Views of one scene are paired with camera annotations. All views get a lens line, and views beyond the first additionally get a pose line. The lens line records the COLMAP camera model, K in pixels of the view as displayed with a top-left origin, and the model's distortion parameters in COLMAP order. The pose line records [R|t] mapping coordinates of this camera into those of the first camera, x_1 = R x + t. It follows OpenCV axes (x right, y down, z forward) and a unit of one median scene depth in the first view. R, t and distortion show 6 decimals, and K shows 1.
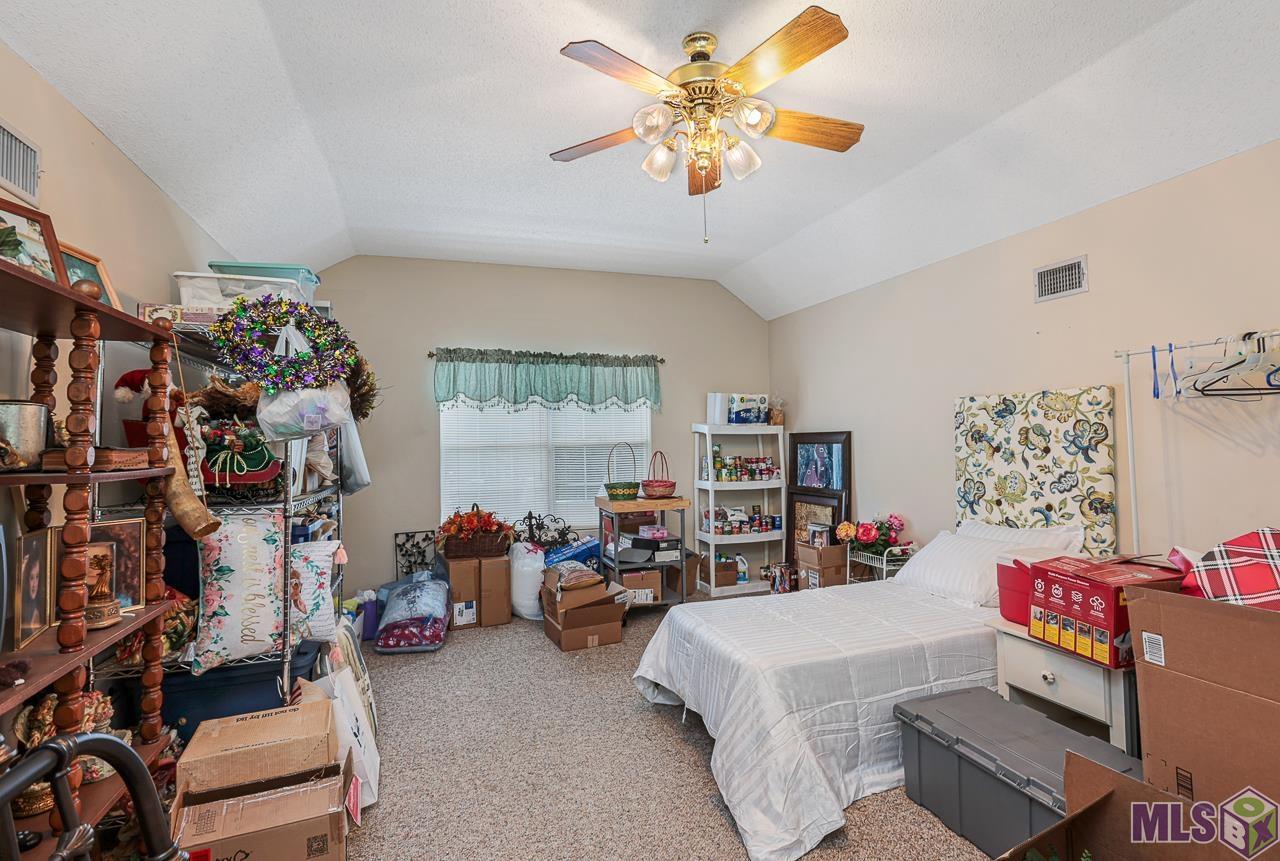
lens RADIAL K [[587.4, 0, 641.9], [0, 587.4, 427.5], [0, 0, 1]] dist [-0.038662, 0.000088]
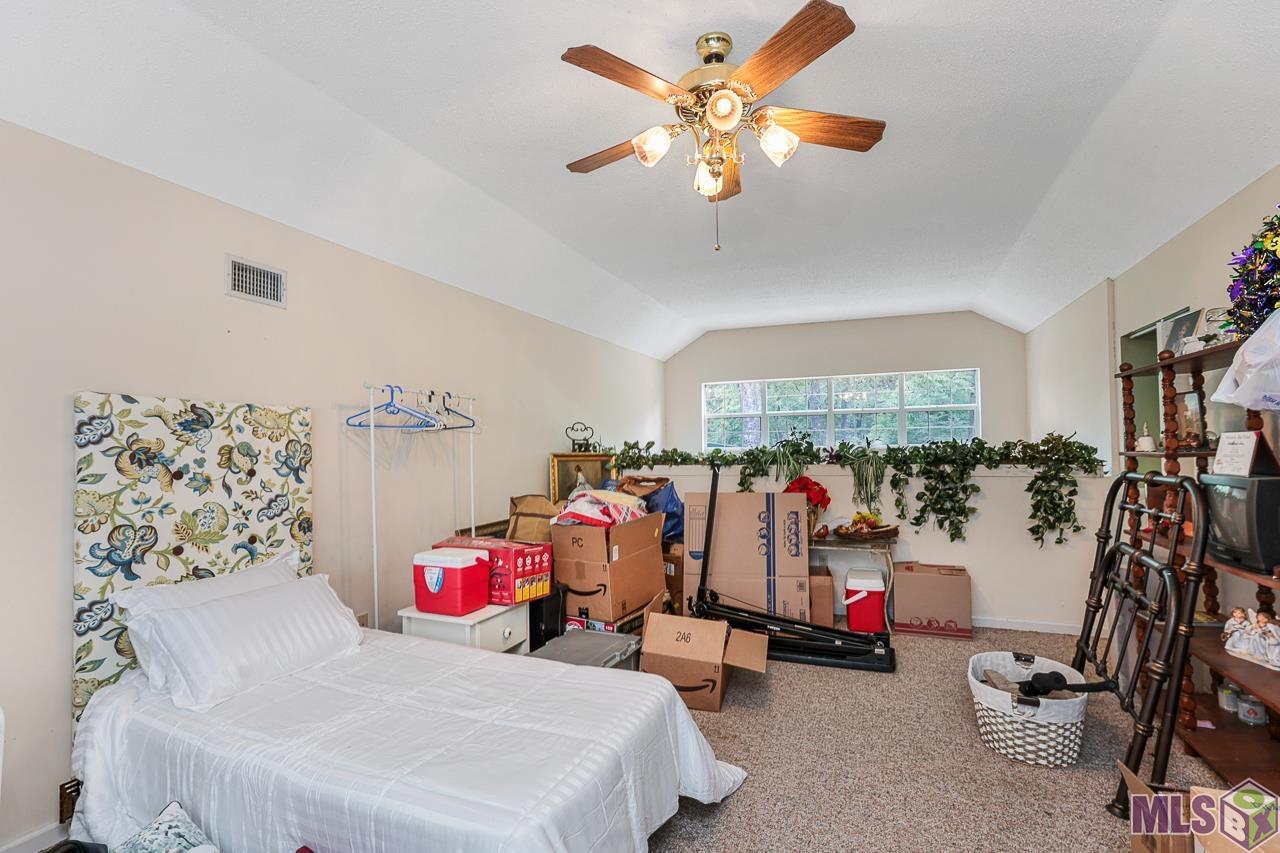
lens RADIAL K [[587.4, 0, 640.7], [0, 587.4, 433.4], [0, 0, 1]] dist [-0.038662, 0.000088]
pose [[-0.761008, 0.040997, 0.647446, -0.296963], [0.006980, 0.998461, -0.055020, 0.031436], [-0.648705, -0.037352, -0.760123, 1.269548]]
